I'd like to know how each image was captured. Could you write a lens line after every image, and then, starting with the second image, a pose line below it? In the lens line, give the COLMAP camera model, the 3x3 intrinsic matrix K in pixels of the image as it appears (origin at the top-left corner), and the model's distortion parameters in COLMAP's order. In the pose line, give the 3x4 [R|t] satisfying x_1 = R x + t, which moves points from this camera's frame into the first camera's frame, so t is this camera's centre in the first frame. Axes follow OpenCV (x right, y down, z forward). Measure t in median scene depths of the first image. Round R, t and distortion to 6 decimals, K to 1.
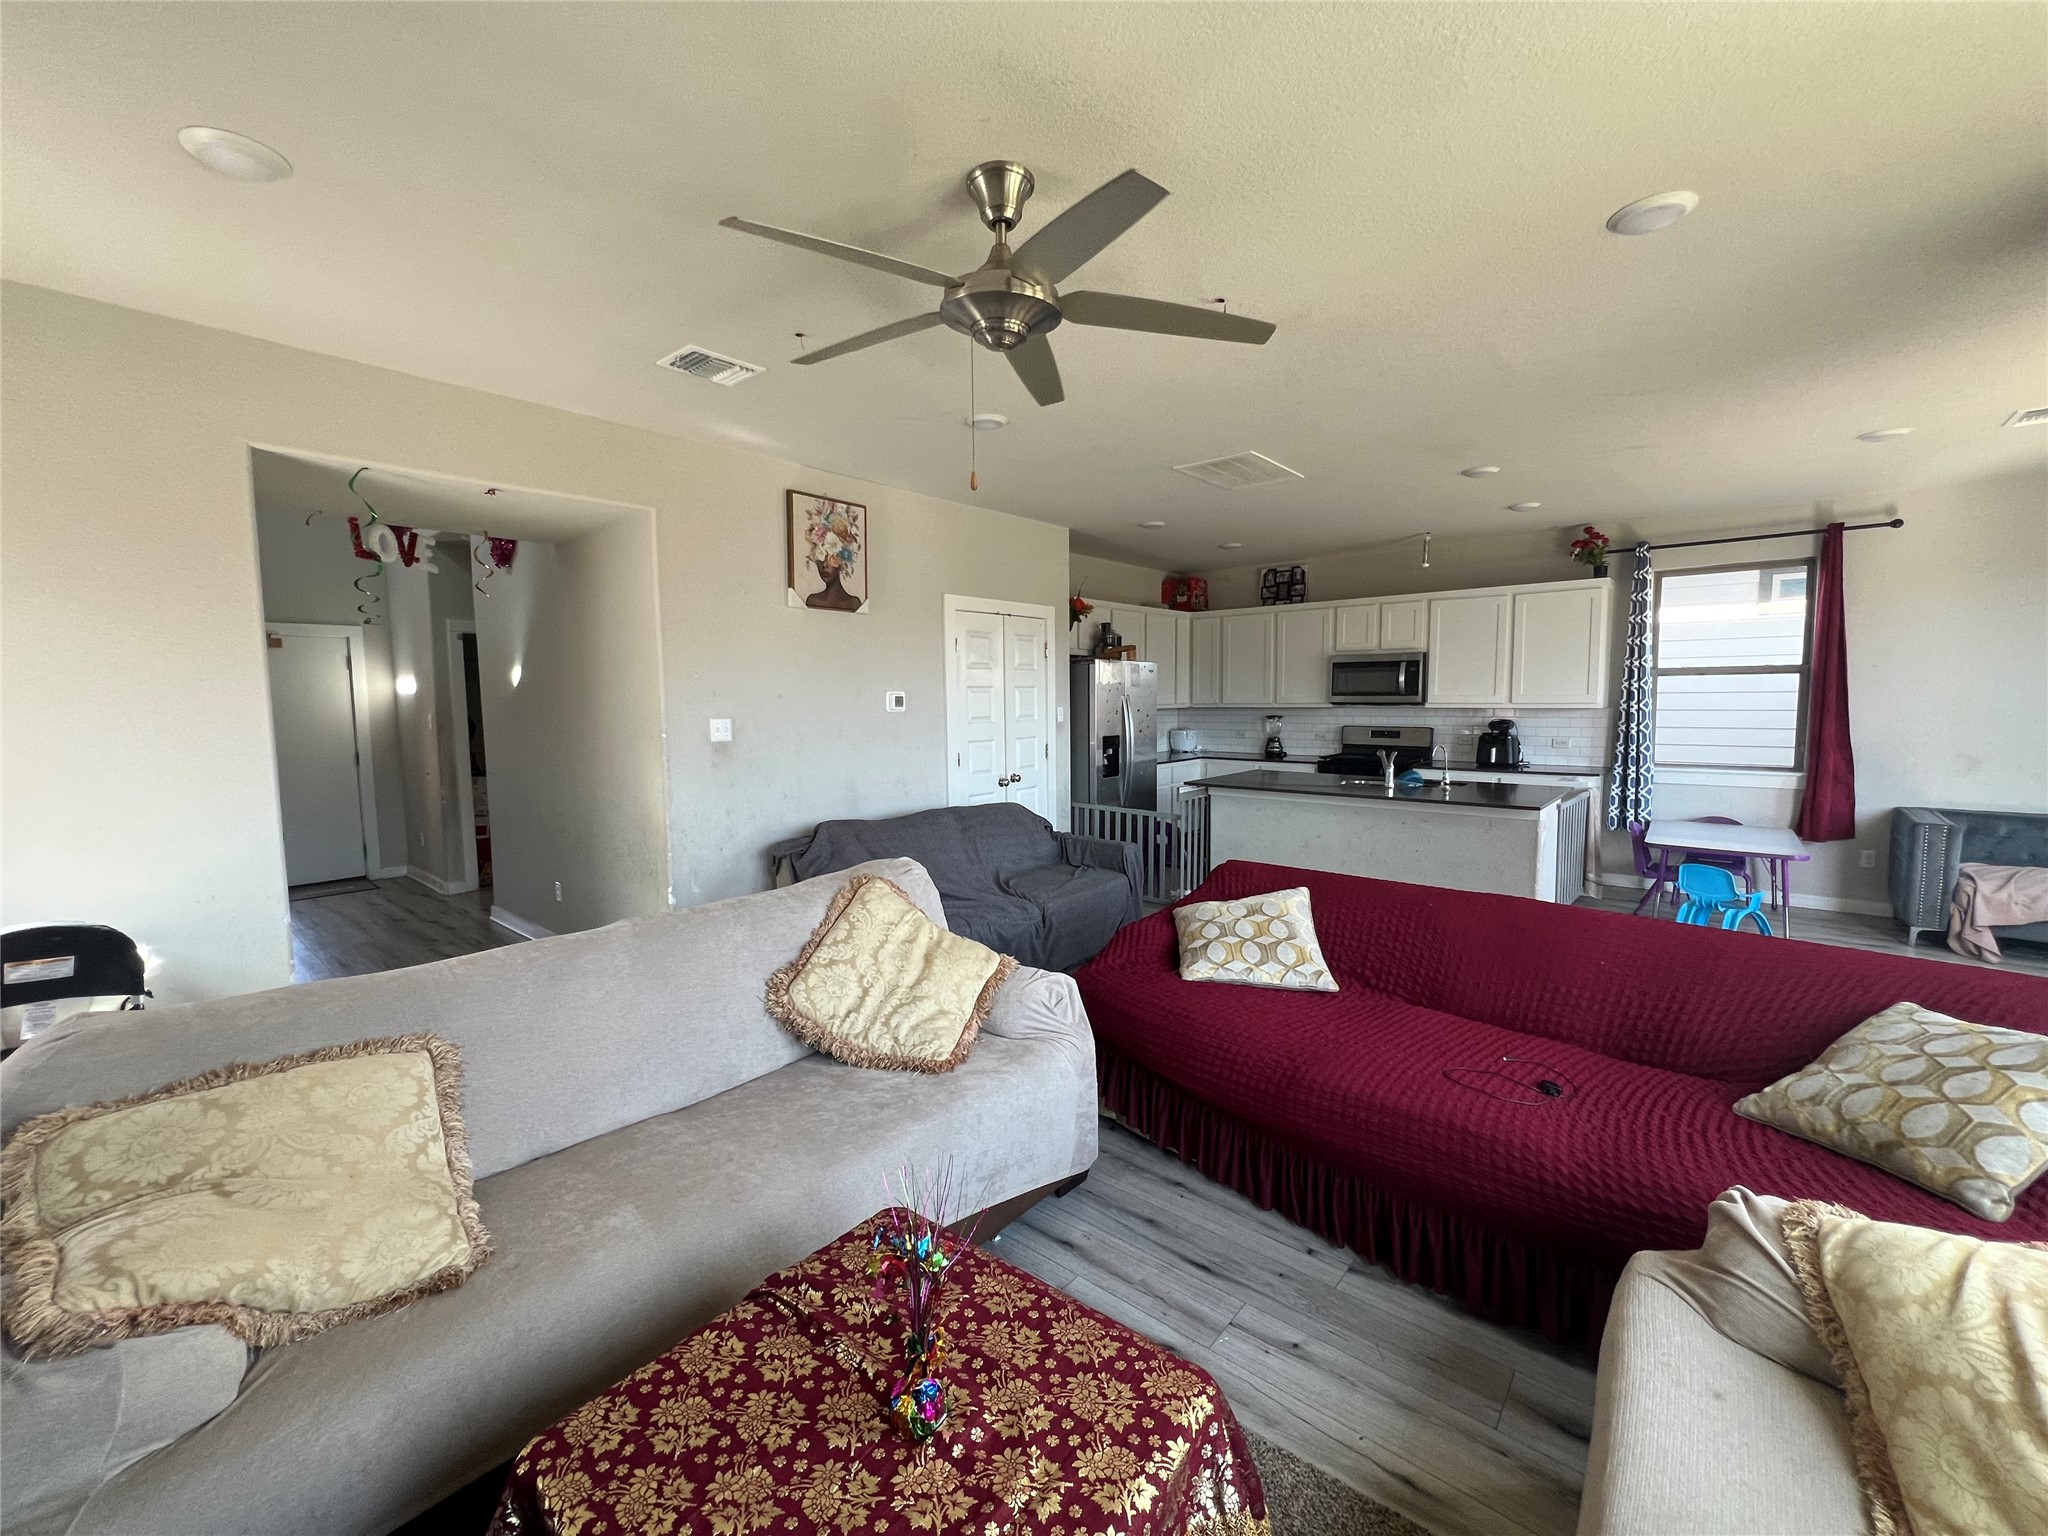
lens RADIAL K [[824.2, 0, 1015.1], [0, 824.2, 761.9], [0, 0, 1]] dist [-0.000379, 0.000606]
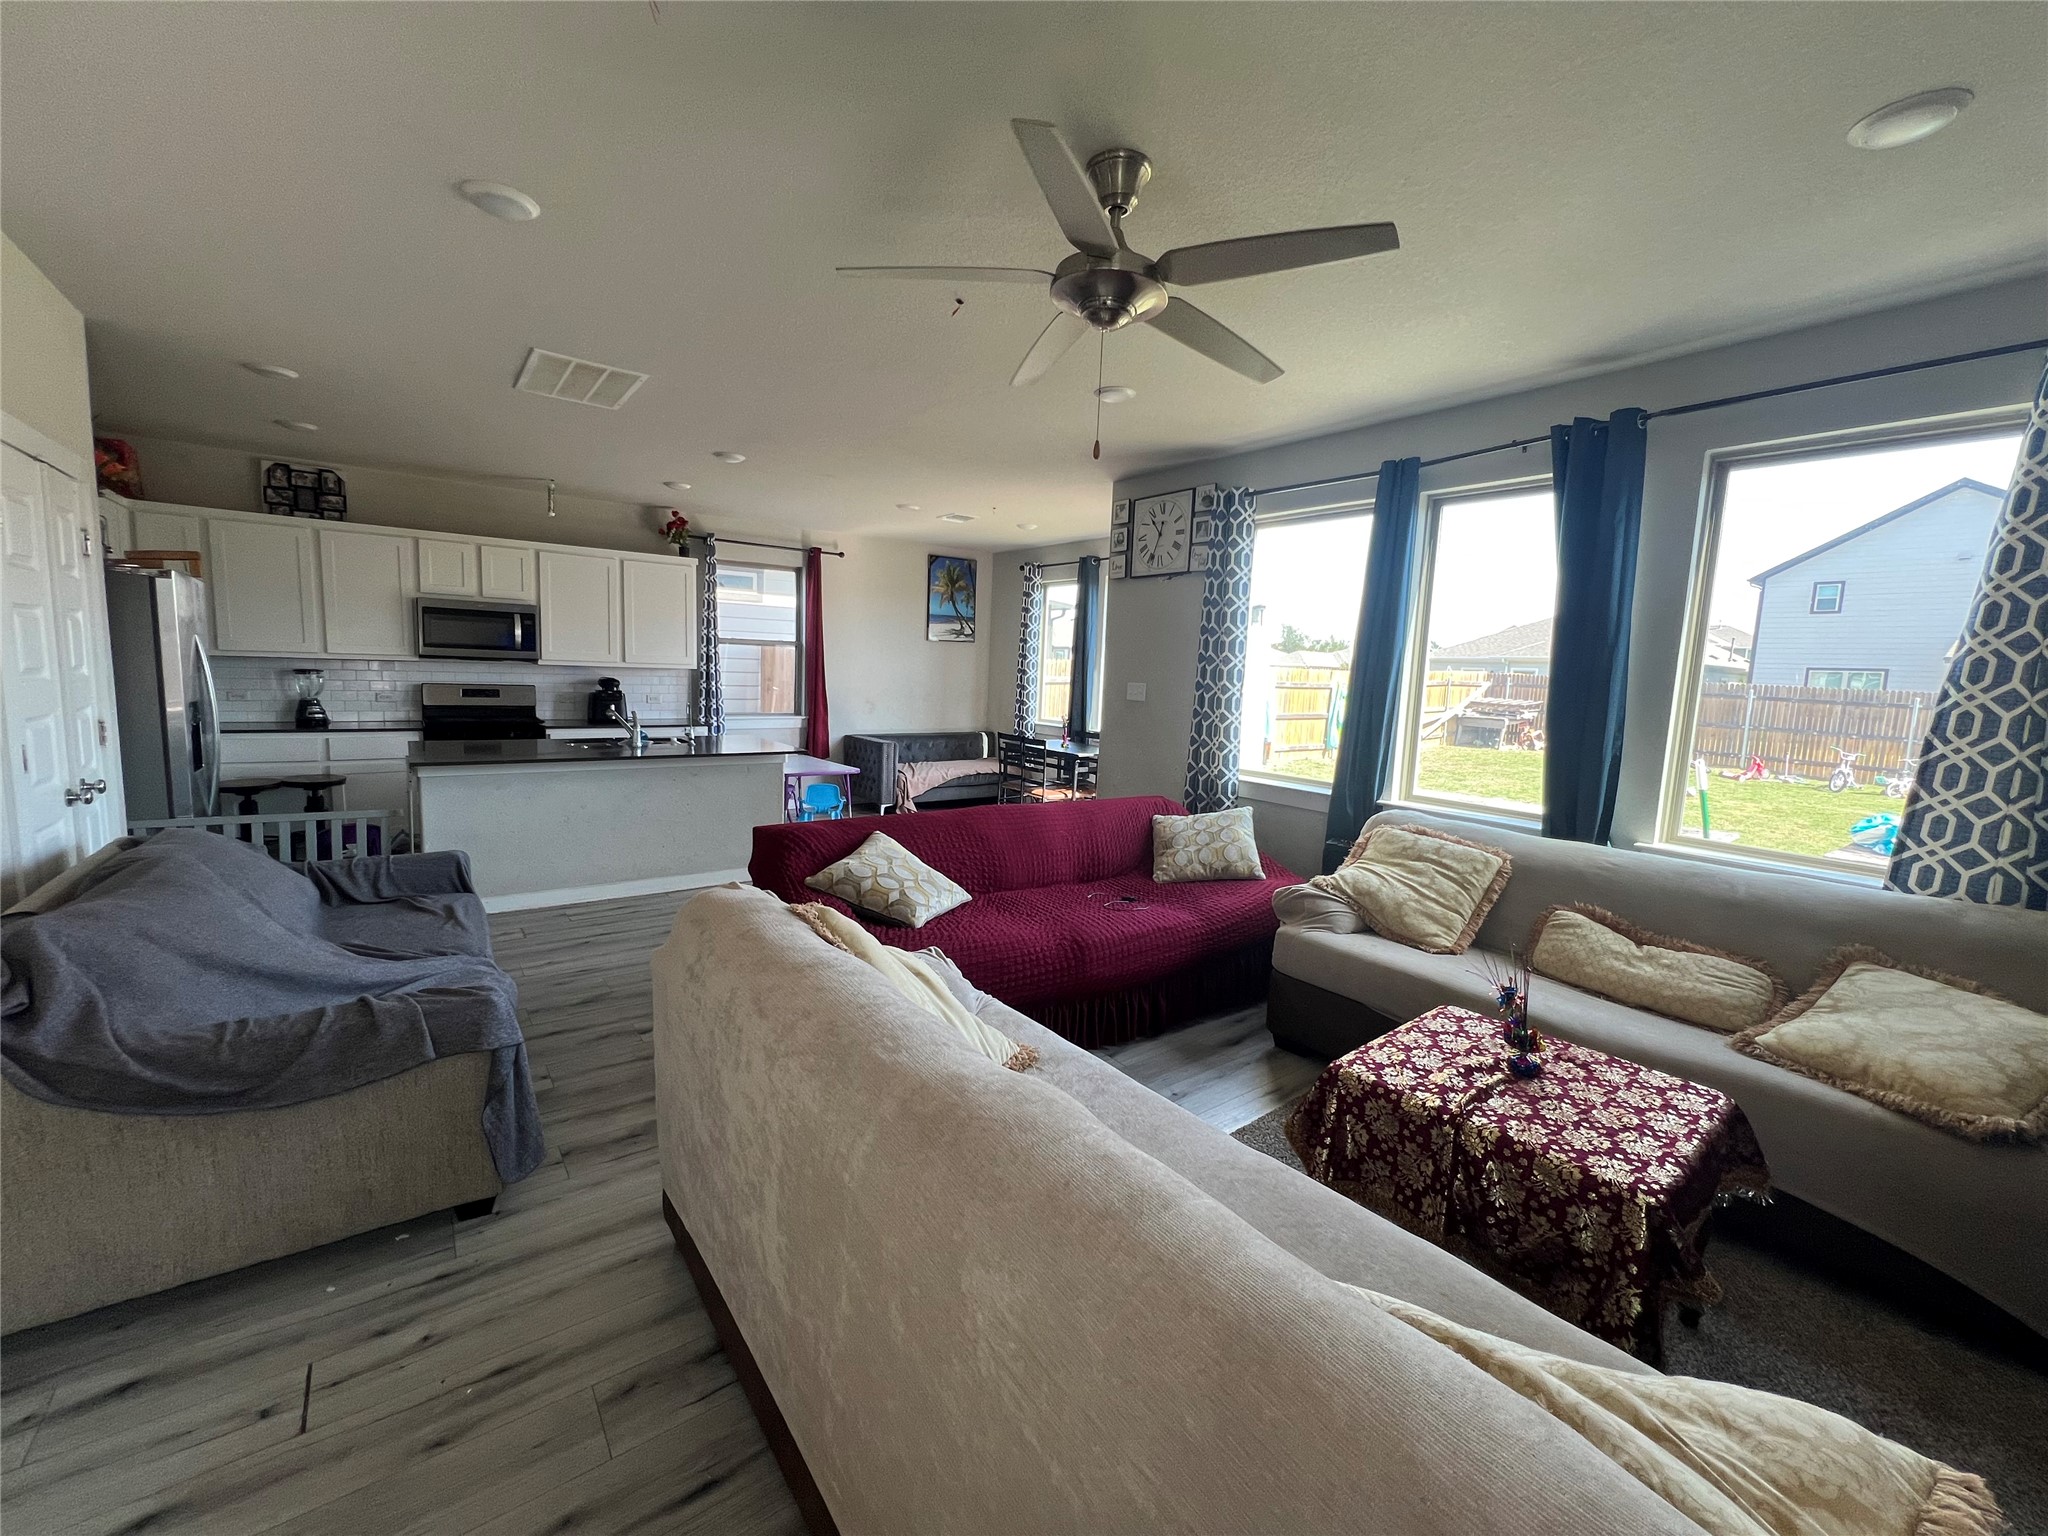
lens RADIAL K [[824.2, 0, 1023.4], [0, 824.2, 759.2], [0, 0, 1]] dist [-0.000379, 0.000606]
pose [[0.200323, -0.091679, 0.975431, -0.362186], [0.039802, 0.995552, 0.085396, -0.018100], [-0.978921, 0.021718, 0.203081, 0.296624]]
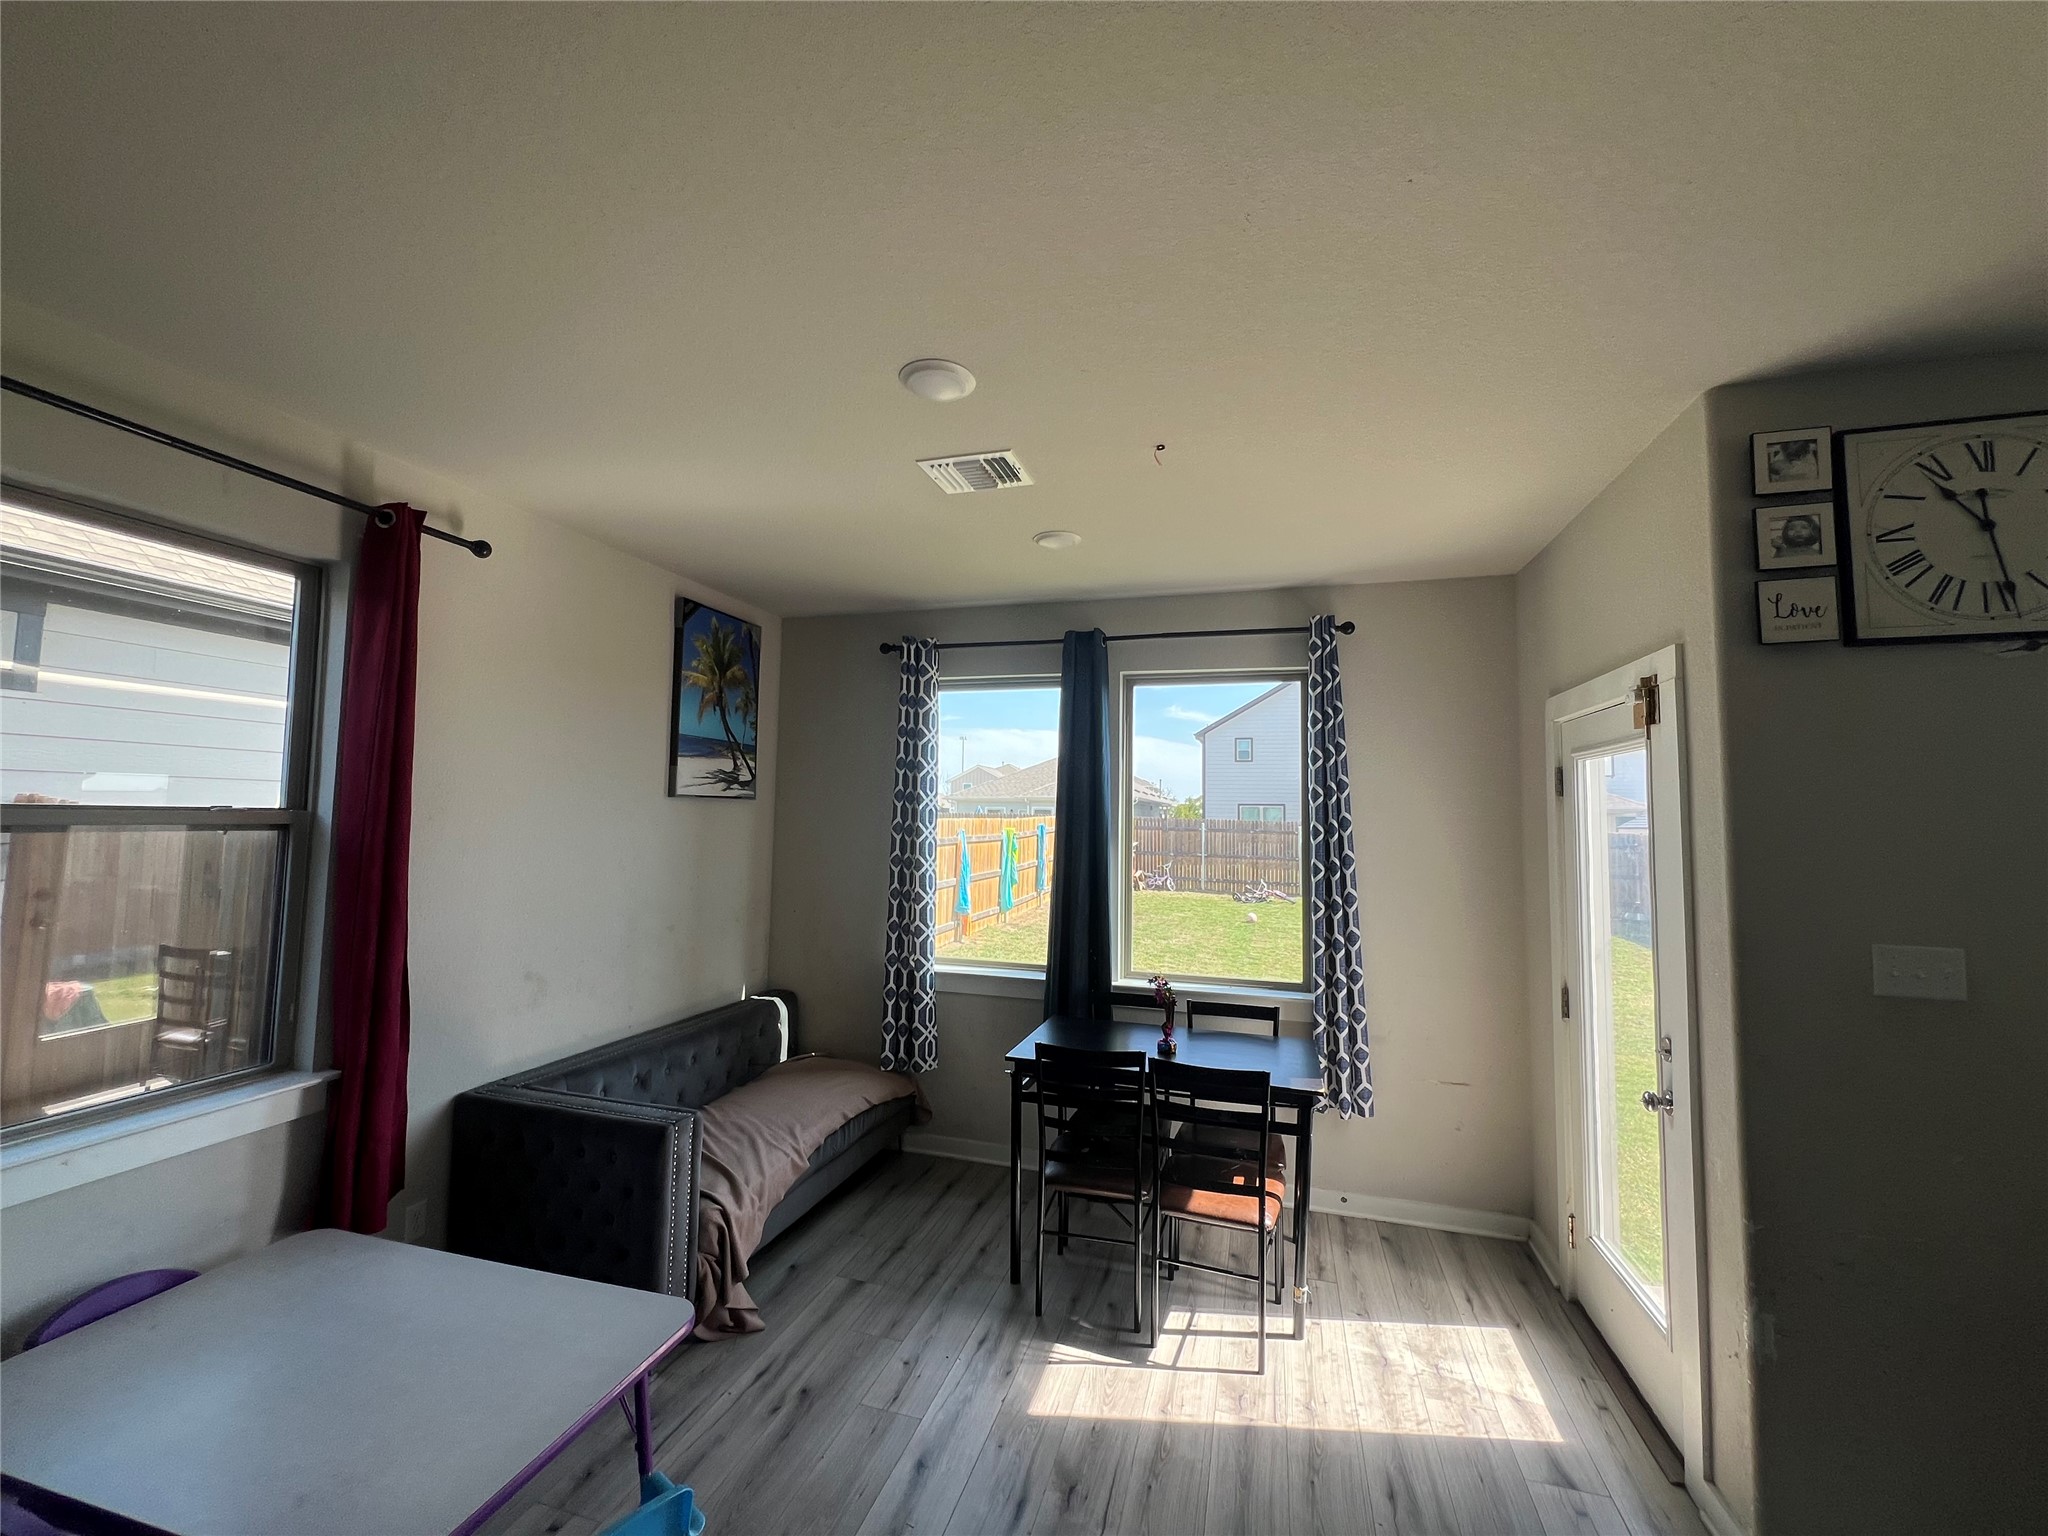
lens RADIAL K [[824.2, 0, 1029.9], [0, 824.2, 759.9], [0, 0, 1]] dist [-0.000379, 0.000606]
pose [[-0.420345, 0.070306, 0.904637, 0.146159], [0.063901, 0.996812, -0.047778, -0.067683], [-0.905111, 0.037724, -0.423497, 0.618238]]
